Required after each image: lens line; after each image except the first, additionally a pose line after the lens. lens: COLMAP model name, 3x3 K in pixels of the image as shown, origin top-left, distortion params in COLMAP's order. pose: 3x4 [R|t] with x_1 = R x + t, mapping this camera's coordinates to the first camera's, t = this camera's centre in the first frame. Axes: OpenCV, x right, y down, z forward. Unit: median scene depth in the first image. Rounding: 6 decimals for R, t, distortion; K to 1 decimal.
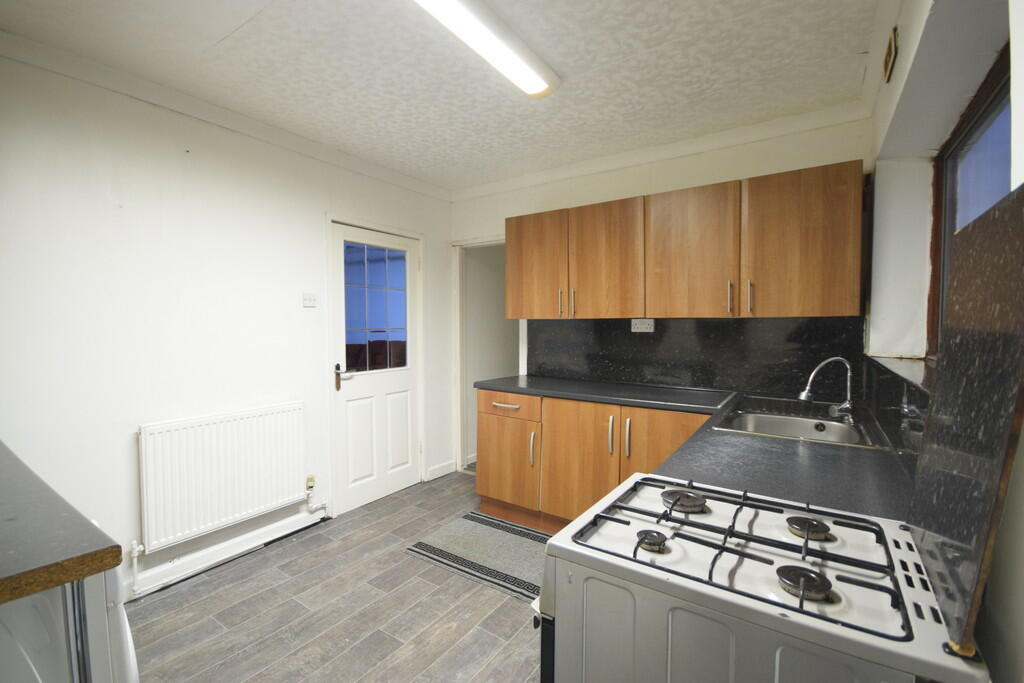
lens RADIAL K [[451.0, 0, 507.4], [0, 451.0, 346.4], [0, 0, 1]] dist [0.003024, 0.000236]
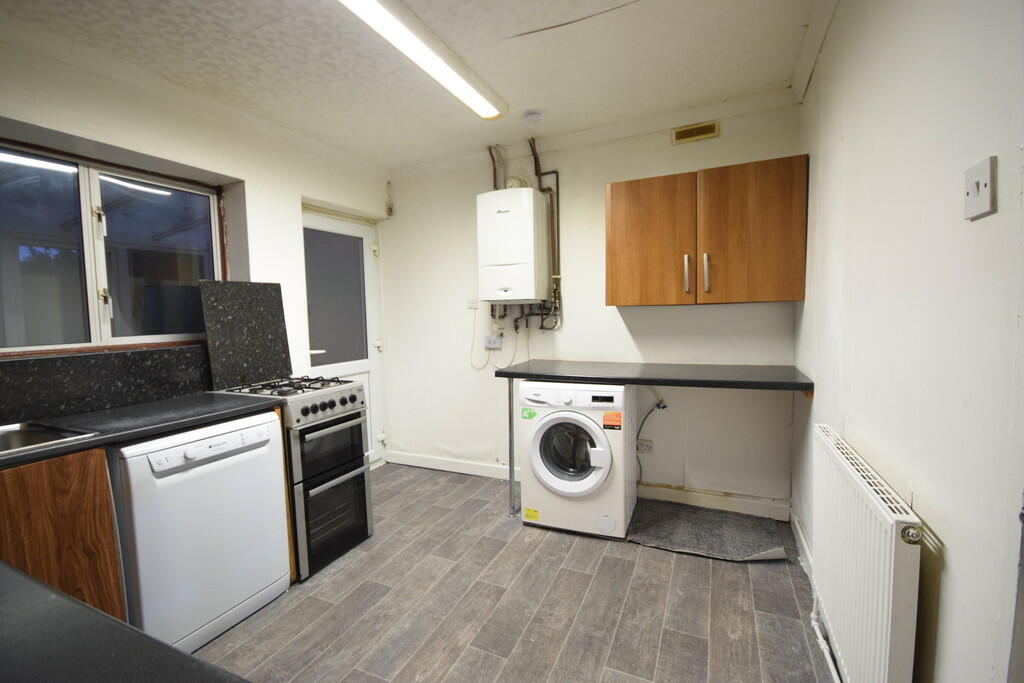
lens RADIAL K [[451.0, 0, 509.8], [0, 451.0, 340.2], [0, 0, 1]] dist [0.003024, 0.000236]
pose [[-0.985478, 0.037695, -0.165568, -0.126714], [0.018615, 0.993154, 0.115316, -0.055943], [0.168781, 0.110559, -0.979433, 1.320971]]
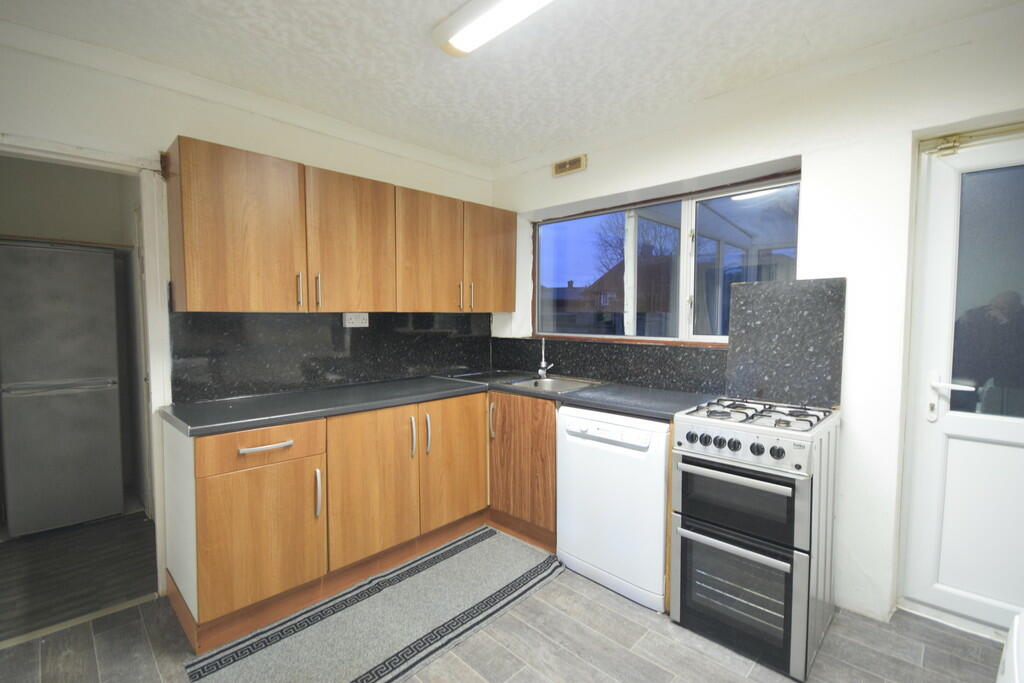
lens RADIAL K [[451.0, 0, 509.7], [0, 451.0, 344.5], [0, 0, 1]] dist [0.003024, 0.000236]
pose [[0.171136, -0.063344, 0.983209, -0.622844], [0.051966, 0.997122, 0.055195, -0.035199], [-0.983876, 0.041647, 0.173935, 0.605070]]
